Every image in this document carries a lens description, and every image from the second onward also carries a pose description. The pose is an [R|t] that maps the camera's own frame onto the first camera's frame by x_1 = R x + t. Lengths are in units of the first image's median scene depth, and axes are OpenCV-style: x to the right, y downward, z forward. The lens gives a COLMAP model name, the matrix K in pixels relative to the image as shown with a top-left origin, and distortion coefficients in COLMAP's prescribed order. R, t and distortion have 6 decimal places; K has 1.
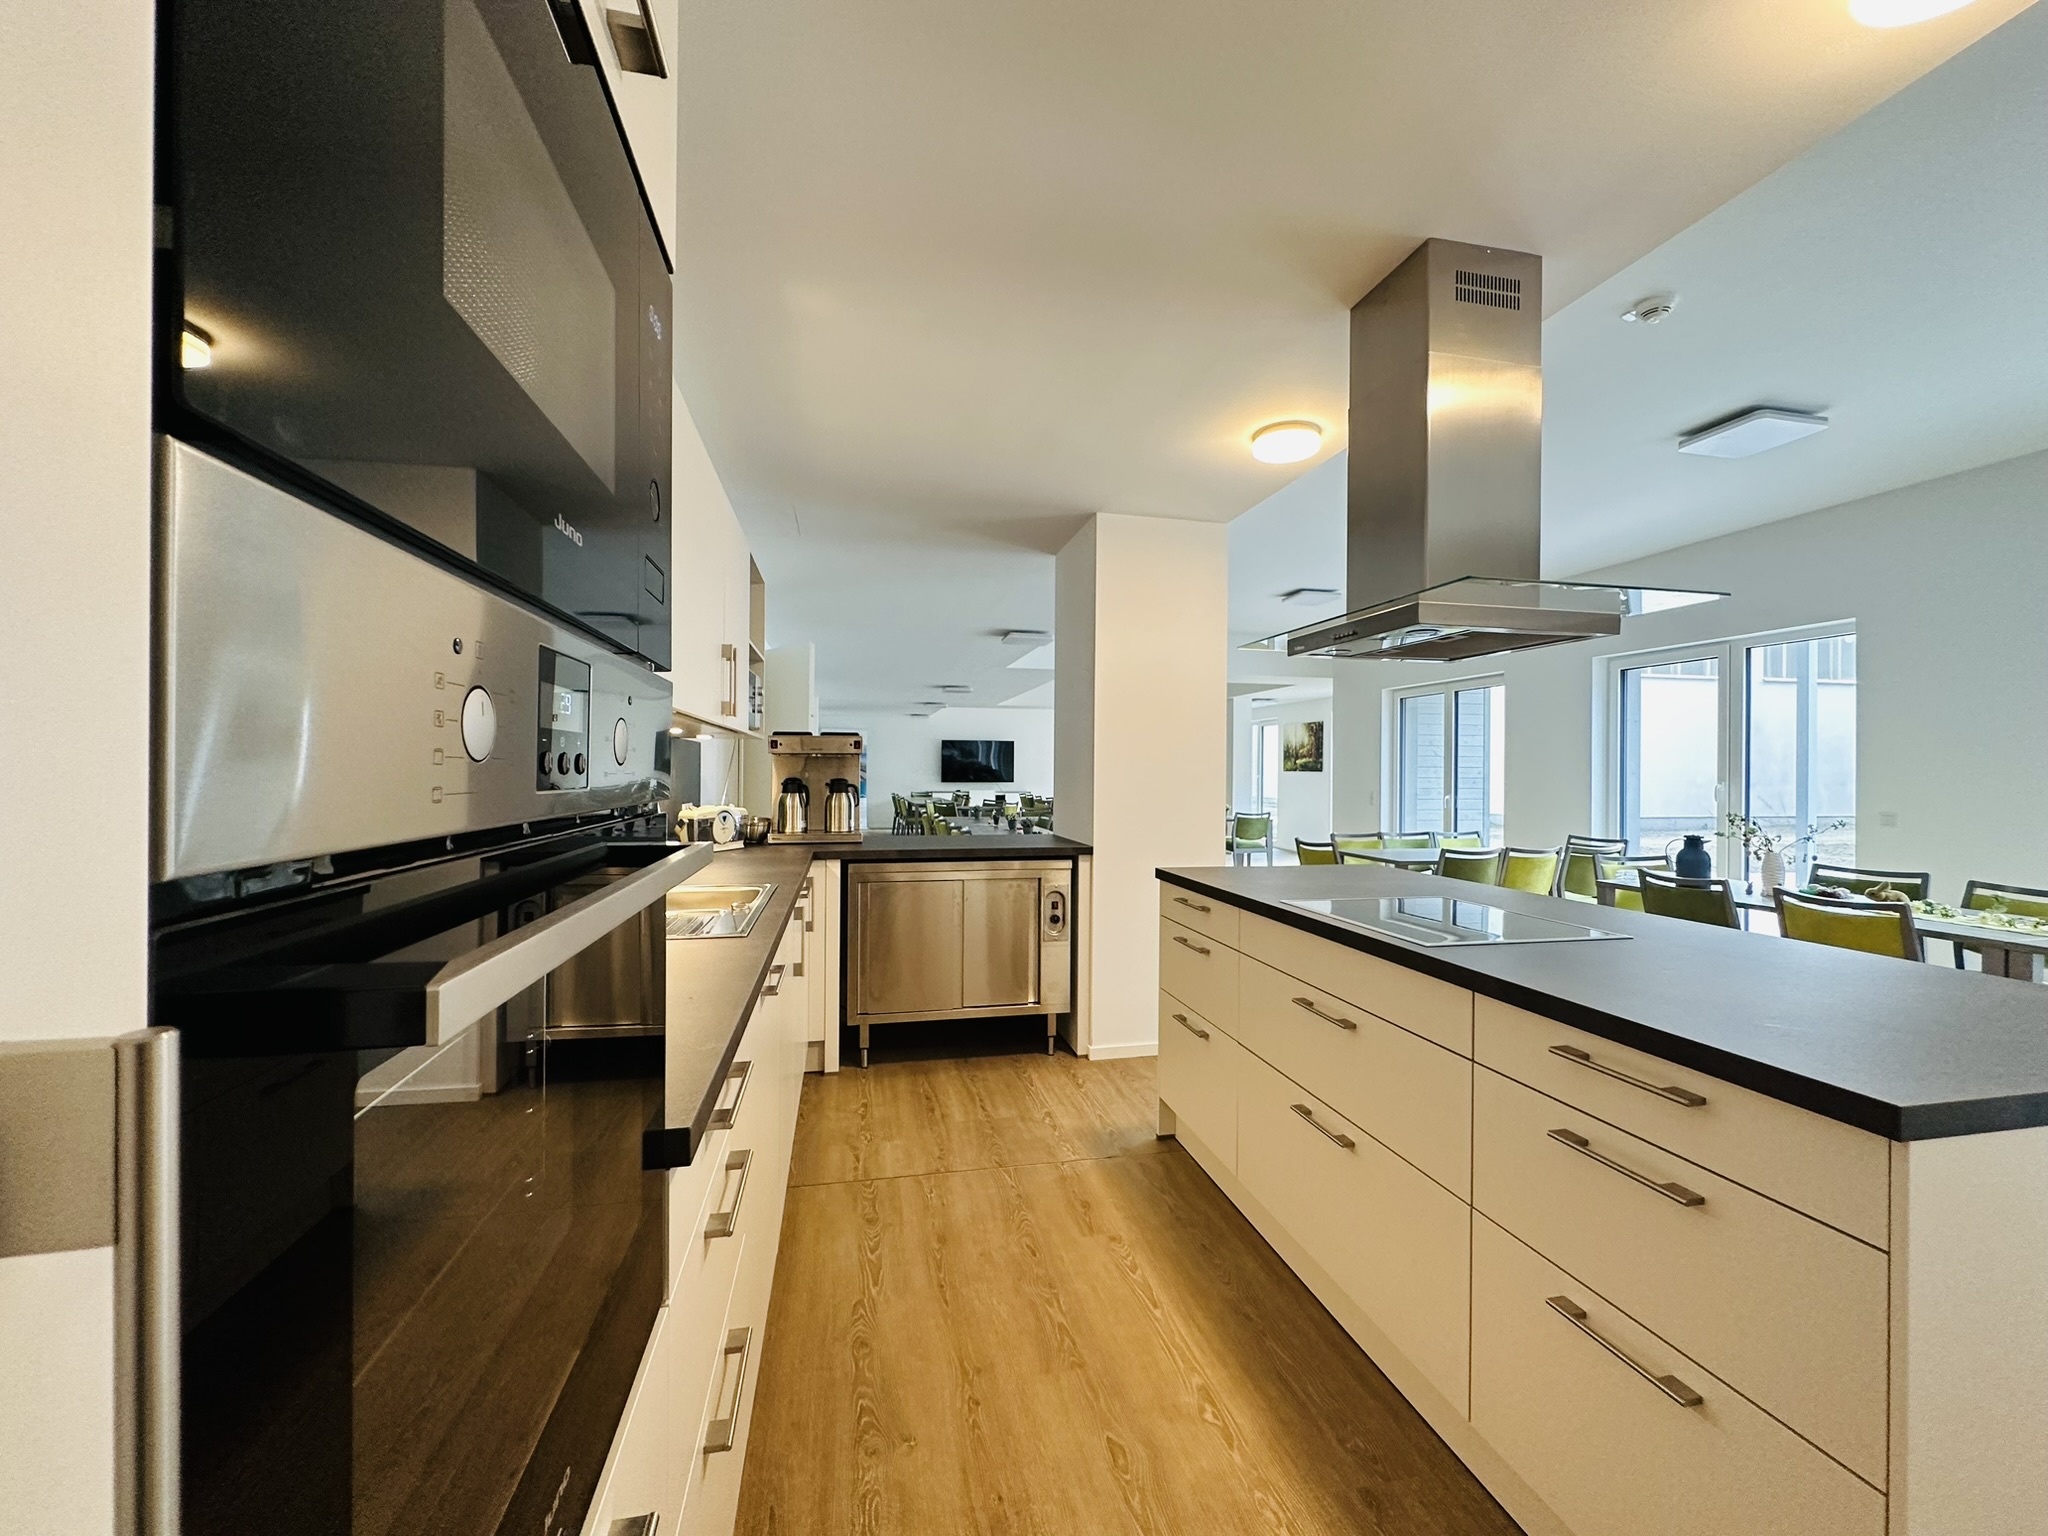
lens RADIAL K [[823.5, 0, 1025.9], [0, 823.5, 768.7], [0, 0, 1]] dist [-0.004187, 0.001480]
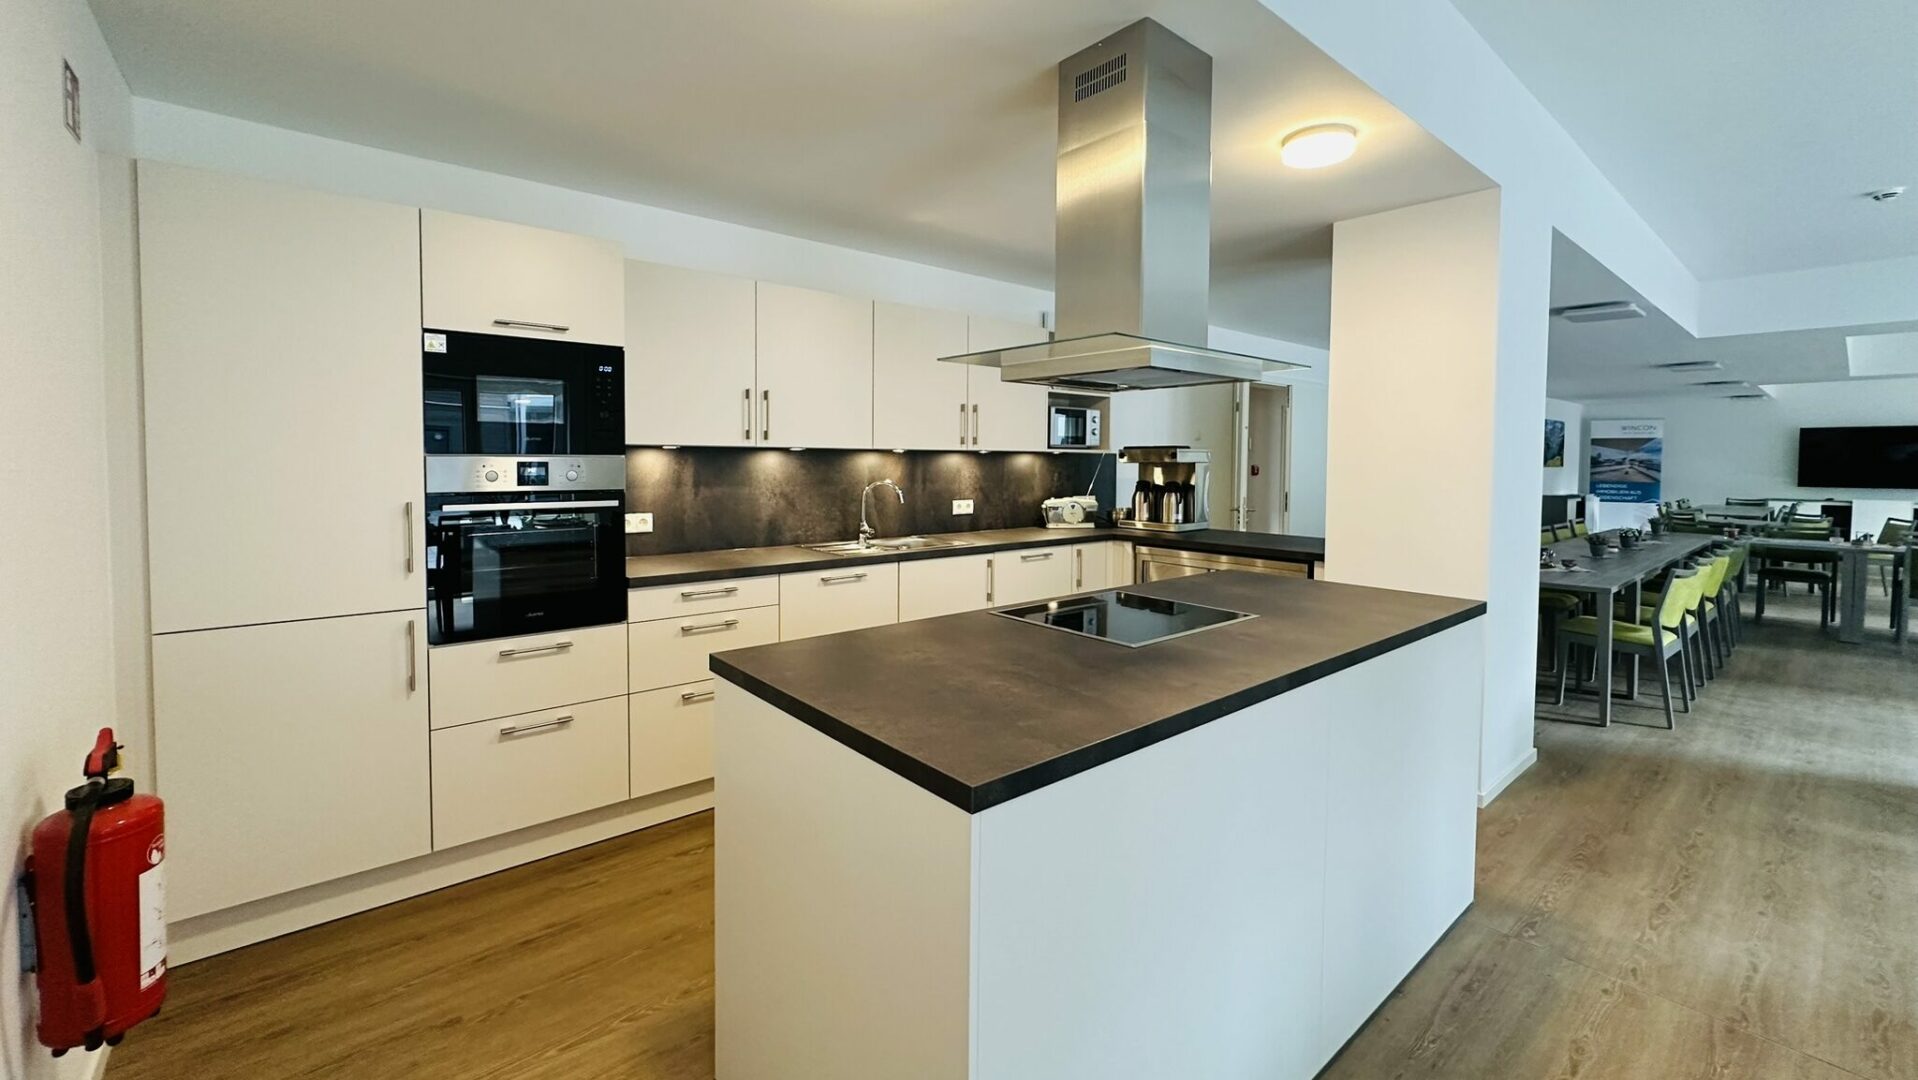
lens RADIAL K [[771.7, 0, 957.0], [0, 771.7, 488.4], [0, 0, 1]] dist [-0.002261, 0.001010]
pose [[0.466025, 0.030356, -0.884251, 0.812374], [-0.001623, 0.999439, 0.033455, -0.020739], [0.884770, -0.014156, 0.465813, 0.168896]]
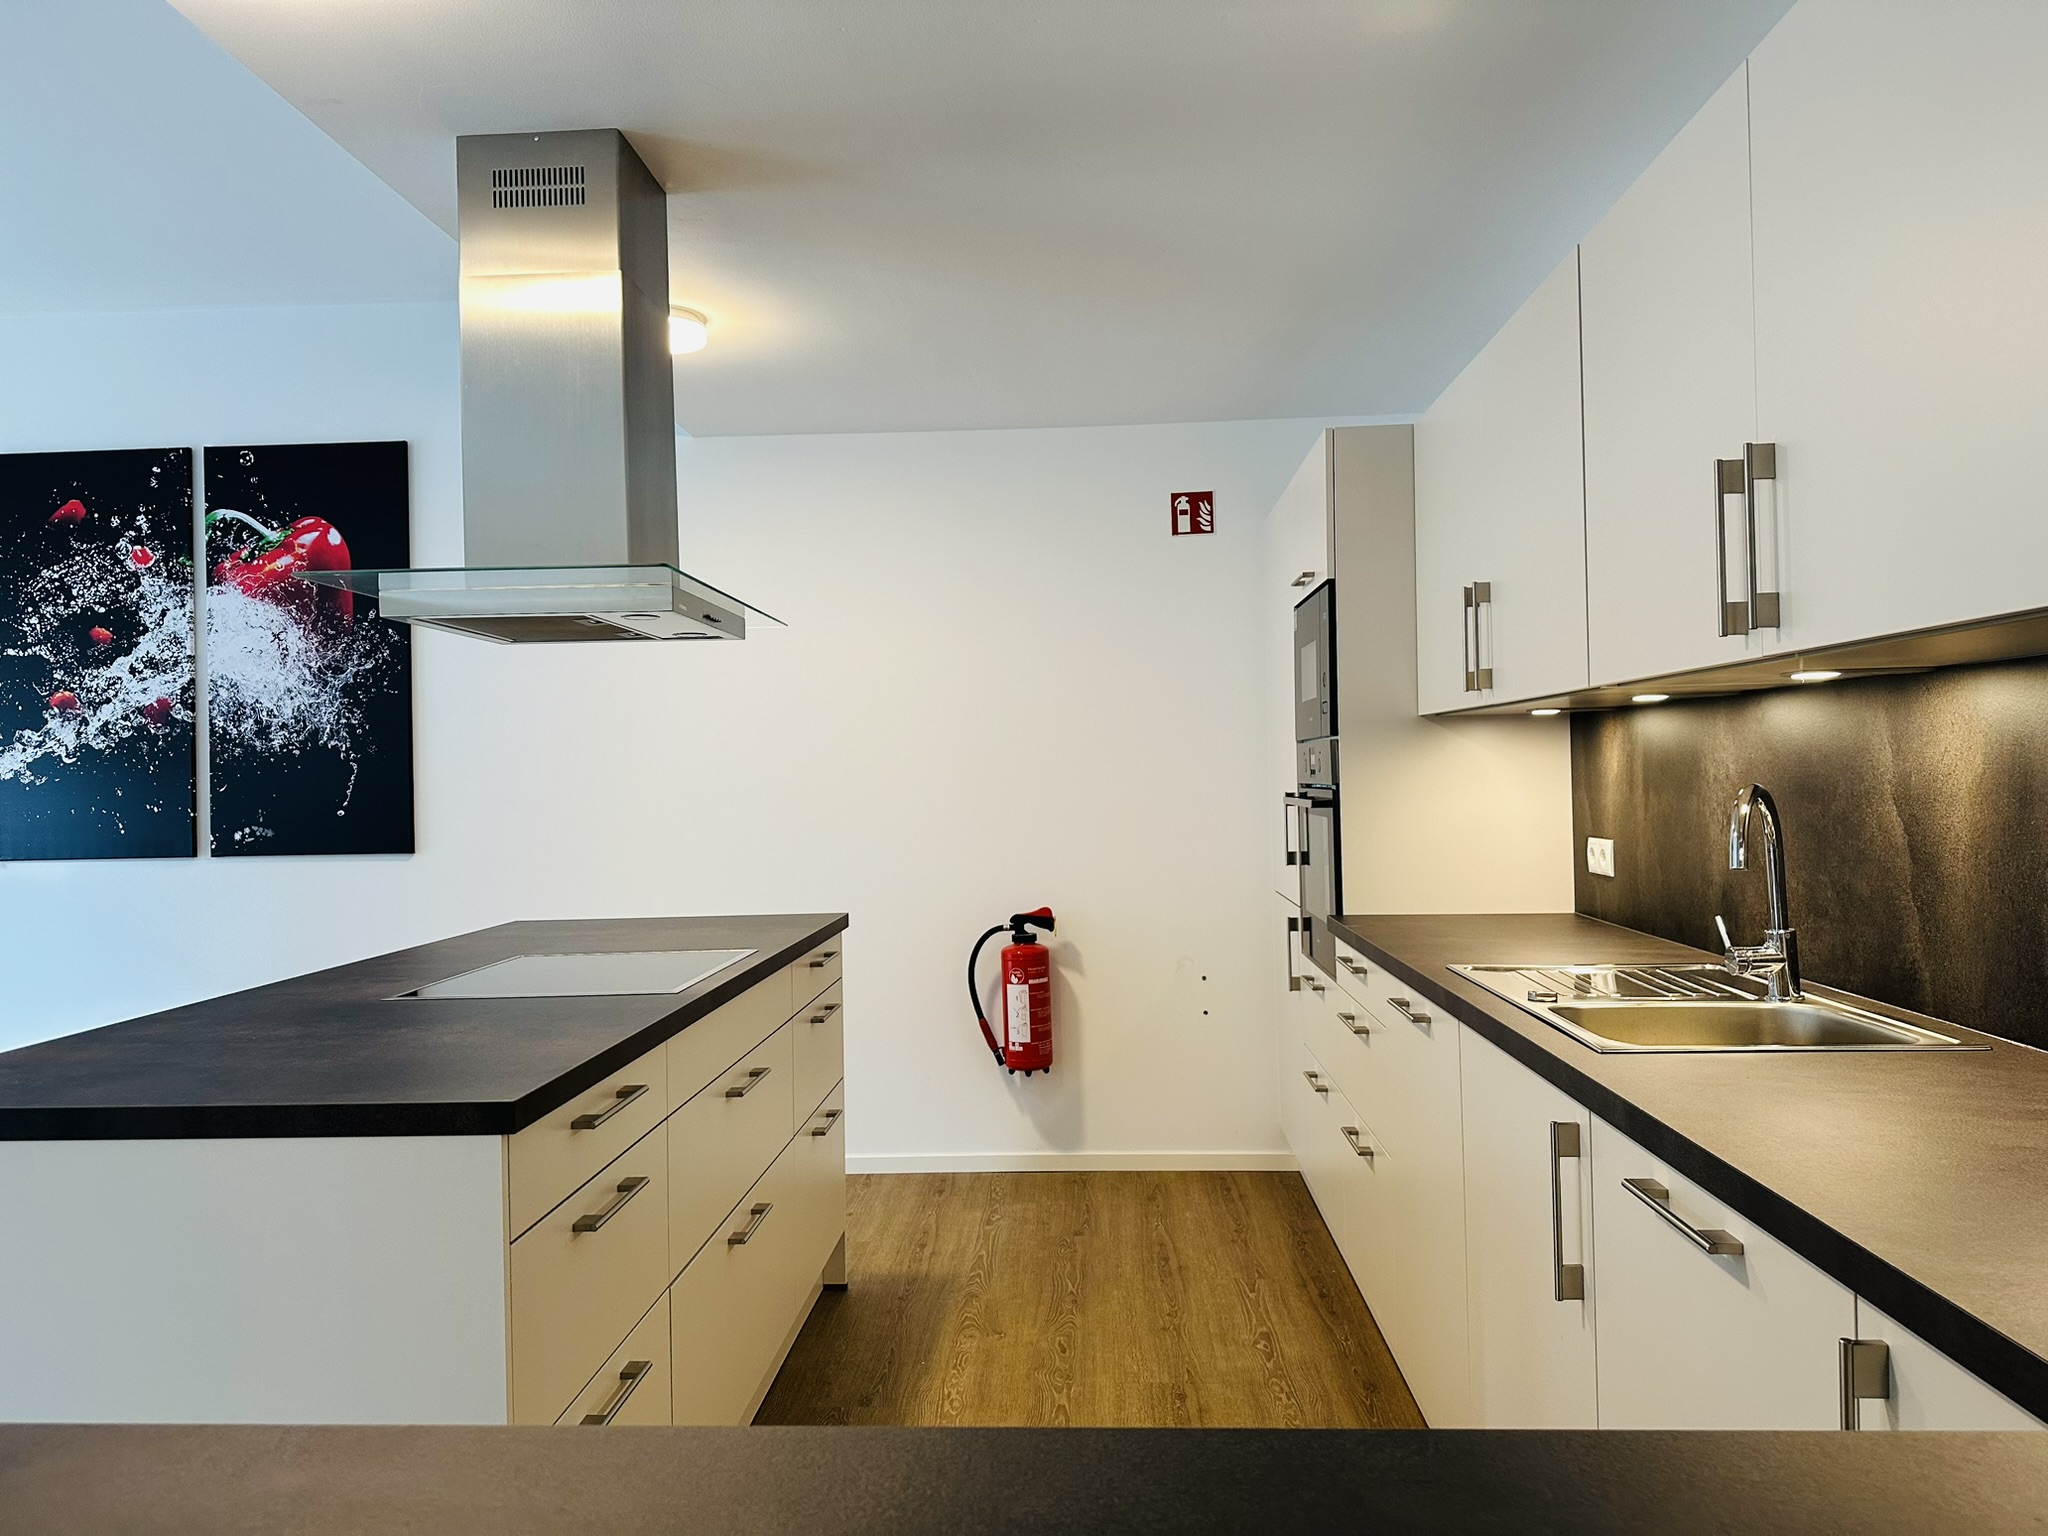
lens RADIAL K [[1407.3, 0, 1021.8], [0, 1407.3, 728.4], [0, 0, 1]] dist [0.057174, -0.001098]
pose [[-0.965272, 0.020067, 0.260473, -0.154497], [0.012324, 0.999433, -0.031327, -0.002630], [-0.260954, -0.027029, -0.964973, 1.326447]]
